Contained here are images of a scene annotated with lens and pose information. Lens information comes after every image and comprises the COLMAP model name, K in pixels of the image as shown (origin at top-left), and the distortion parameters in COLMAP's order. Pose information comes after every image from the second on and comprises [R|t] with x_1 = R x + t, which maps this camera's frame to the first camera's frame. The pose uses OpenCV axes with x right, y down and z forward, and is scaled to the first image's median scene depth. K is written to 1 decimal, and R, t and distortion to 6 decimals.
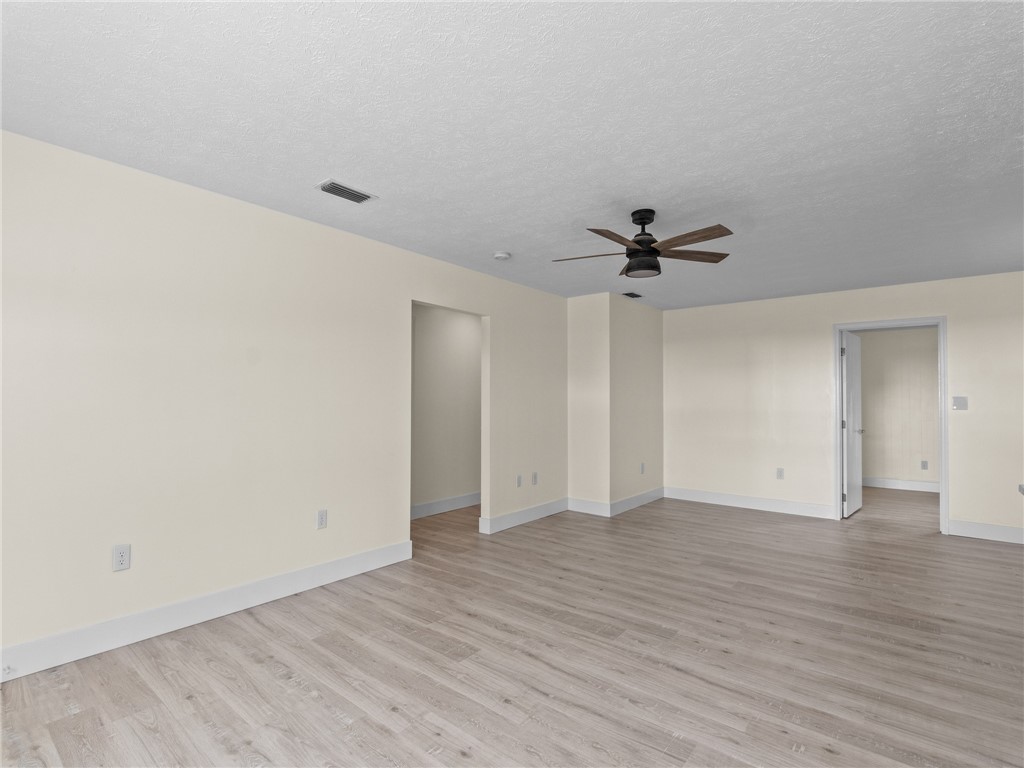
lens RADIAL K [[500.0, 0, 502.9], [0, 500.0, 389.7], [0, 0, 1]] dist [-0.013256, 0.000196]
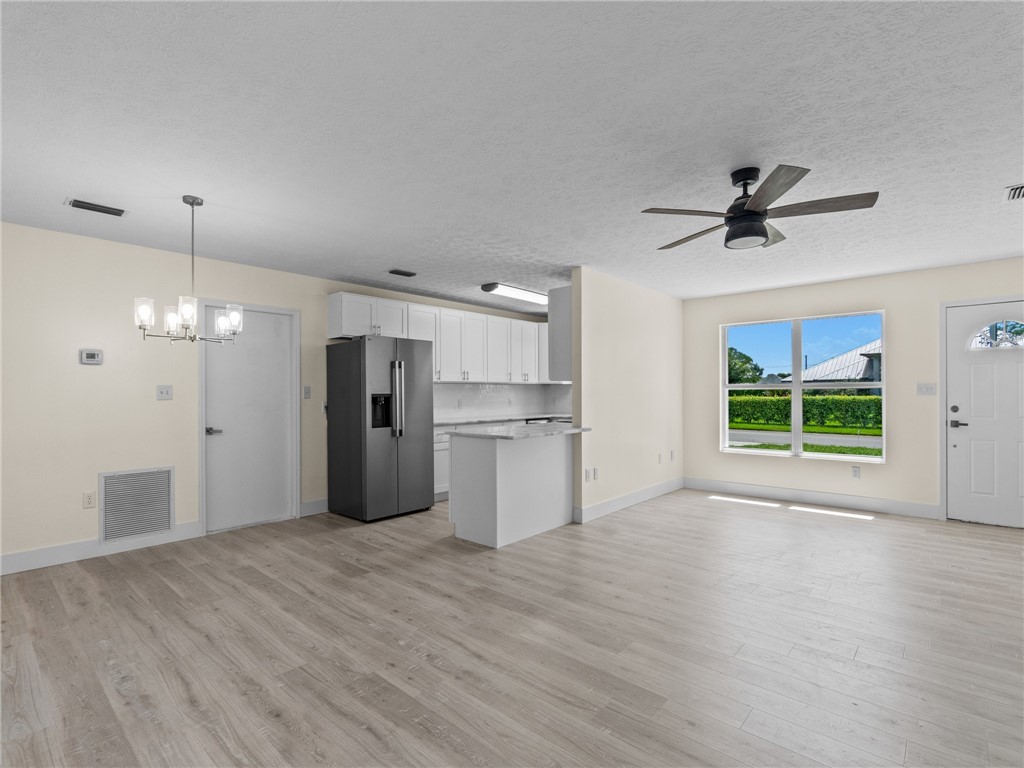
lens RADIAL K [[500.0, 0, 502.9], [0, 500.0, 389.7], [0, 0, 1]] dist [-0.013256, 0.000196]
pose [[-0.999261, -0.000592, 0.038434, 0.726234], [-0.001513, 0.999712, -0.023939, 0.046364], [-0.038408, -0.023980, -0.998974, 2.037153]]
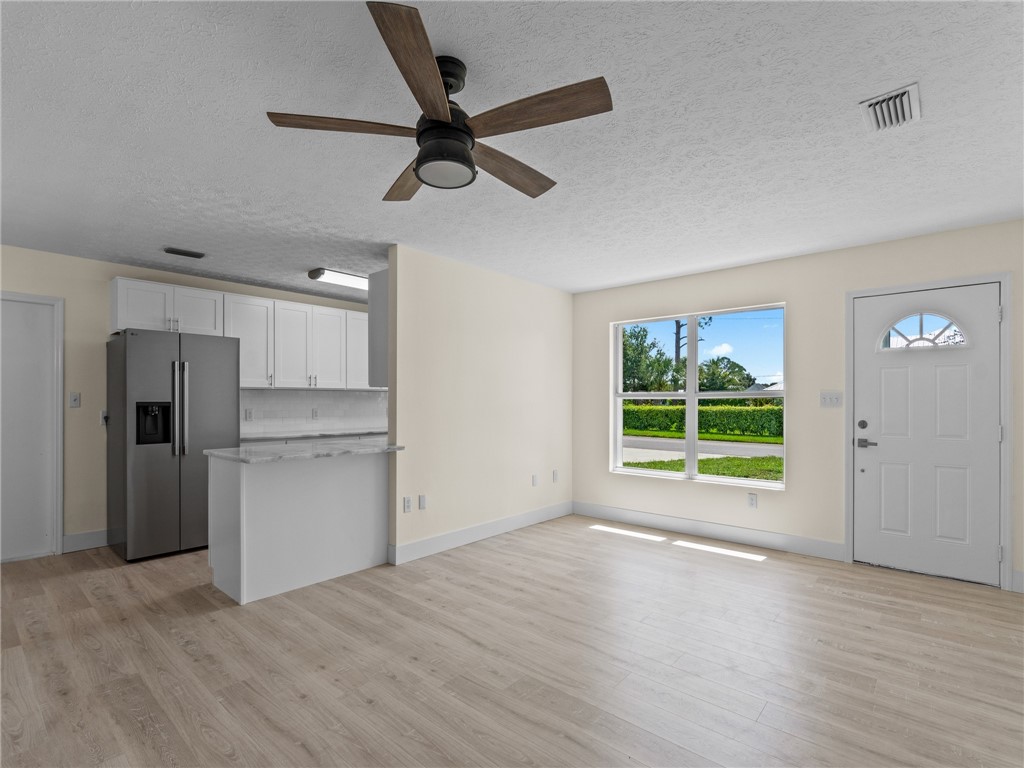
lens RADIAL K [[501.1, 0, 503.8], [0, 501.1, 397.9], [0, 0, 1]] dist [-0.011904, 0.000531]
pose [[-0.999552, -0.005812, 0.029344, 0.214855], [-0.006530, 0.999681, -0.024408, 0.036697], [-0.029193, -0.024589, -0.999271, 1.698164]]
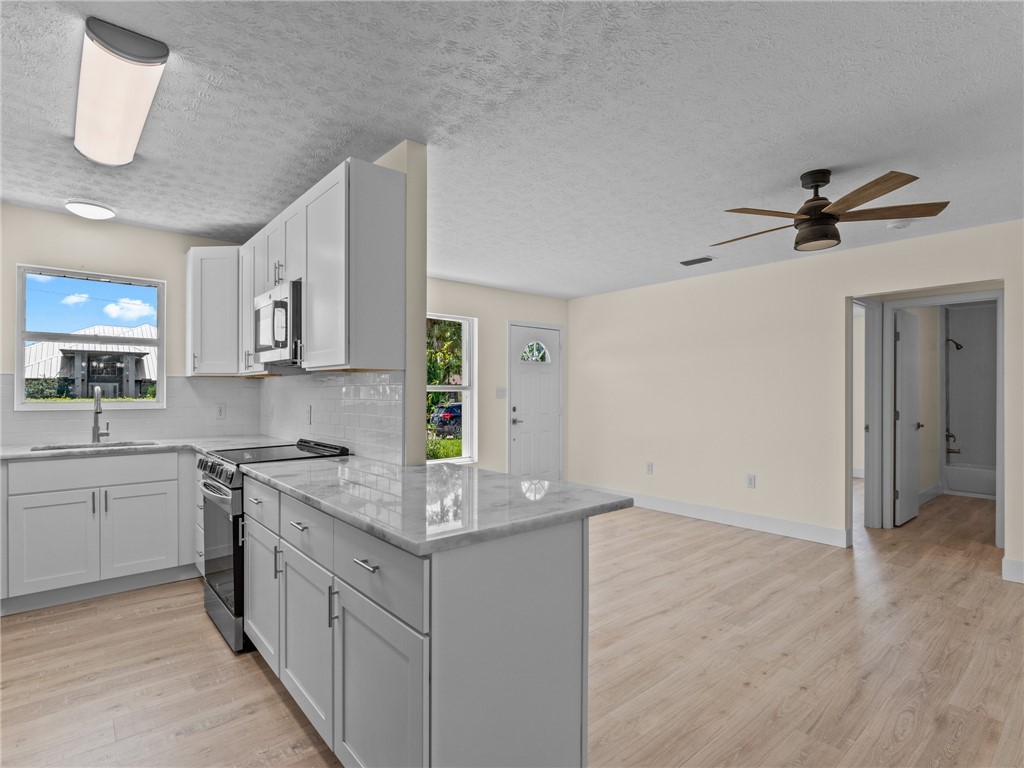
lens RADIAL K [[517.0, 0, 508.2], [0, 517.0, 393.9], [0, 0, 1]] dist [-0.004019, -0.000655]
pose [[-0.163215, -0.003517, -0.986584, 1.350621], [0.015177, 0.999866, -0.006076, 0.019431], [0.986474, -0.015965, -0.163140, 0.670364]]
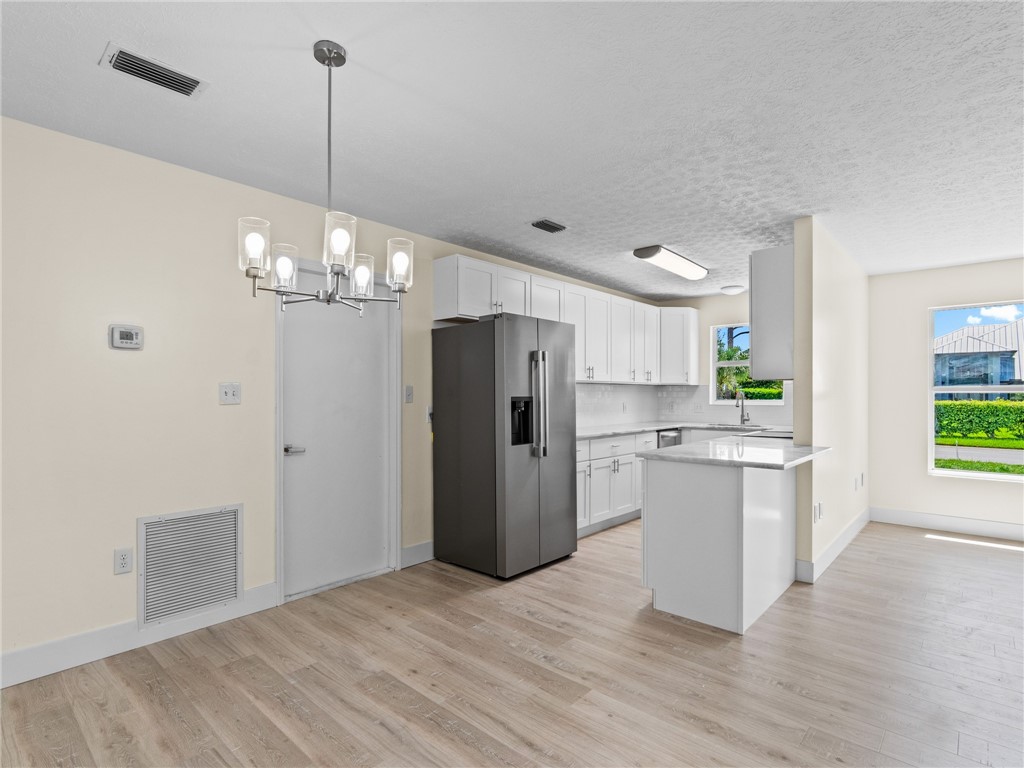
lens RADIAL K [[524.1, 0, 496.3], [0, 524.1, 393.4], [0, 0, 1]] dist [-0.007597, -0.000245]
pose [[-0.998804, -0.005697, 0.048561, 1.194562], [-0.006739, 0.999750, -0.021329, 0.039349], [-0.048427, -0.021631, -0.998592, 1.624273]]
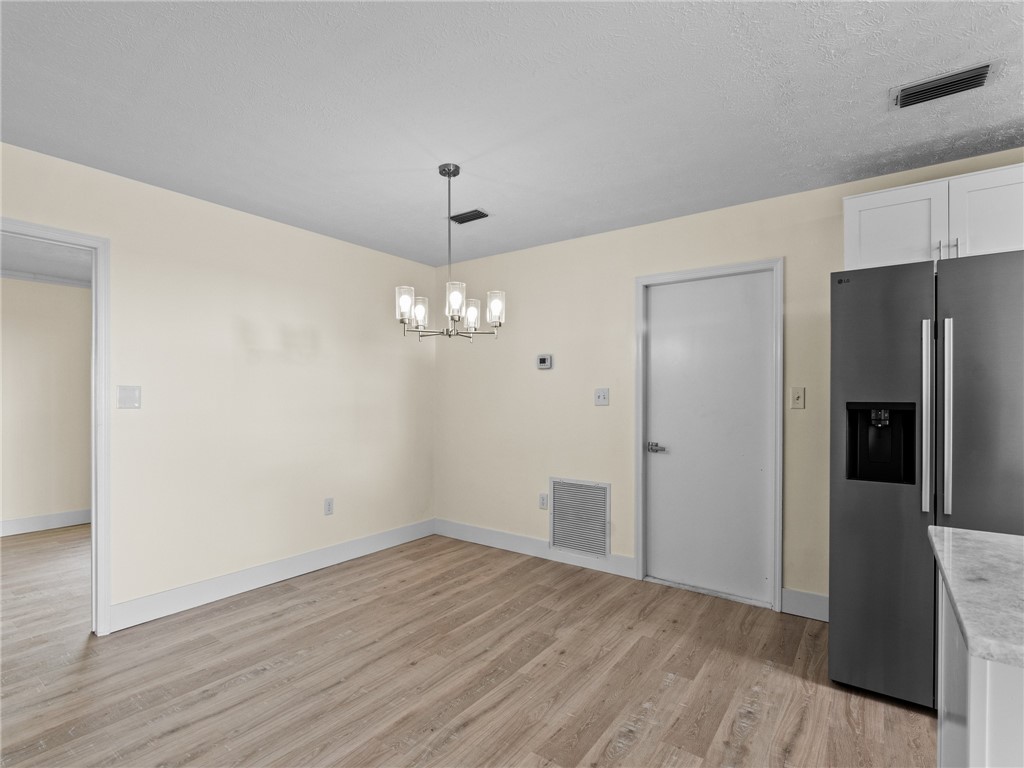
lens RADIAL K [[501.1, 0, 503.8], [0, 501.1, 397.9], [0, 0, 1]] dist [-0.011904, 0.000531]
pose [[-0.058069, -0.007091, 0.998287, 0.520304], [-0.022804, 0.999723, 0.005775, 0.021940], [-0.998052, -0.022430, -0.058214, 0.962418]]
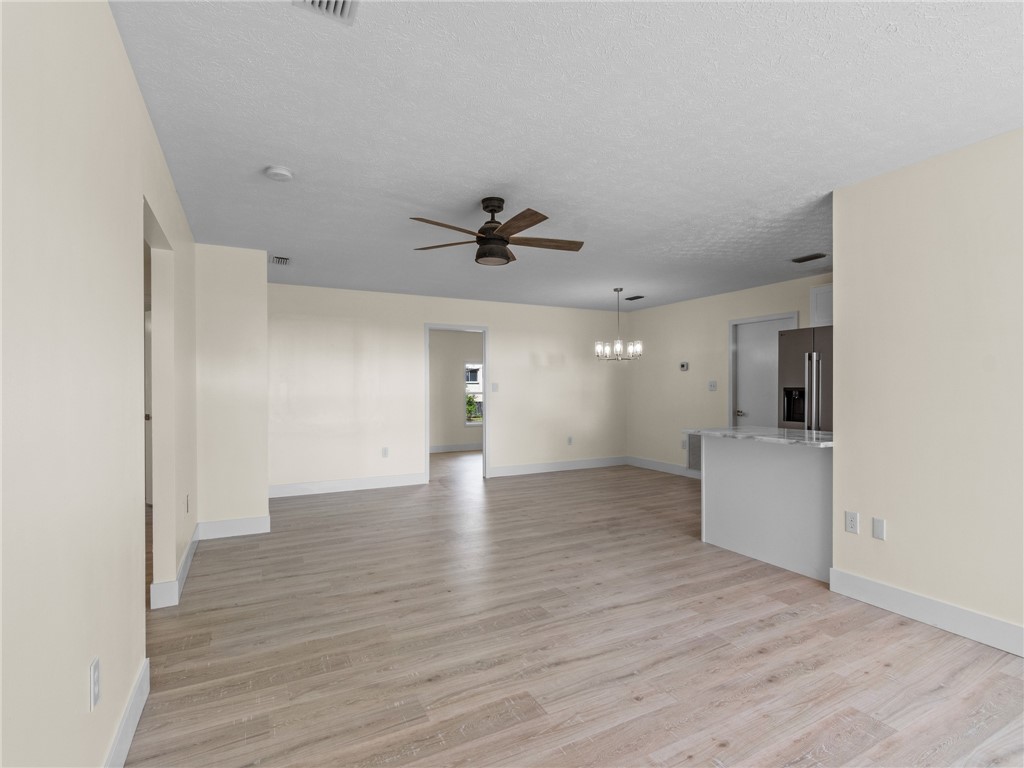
lens RADIAL K [[500.0, 0, 502.9], [0, 500.0, 389.7], [0, 0, 1]] dist [-0.013256, 0.000196]
pose [[0.395478, -0.013152, 0.918381, -0.700800], [-0.012154, 0.999735, 0.019551, 0.006189], [-0.918395, -0.018894, 0.395213, 0.624883]]
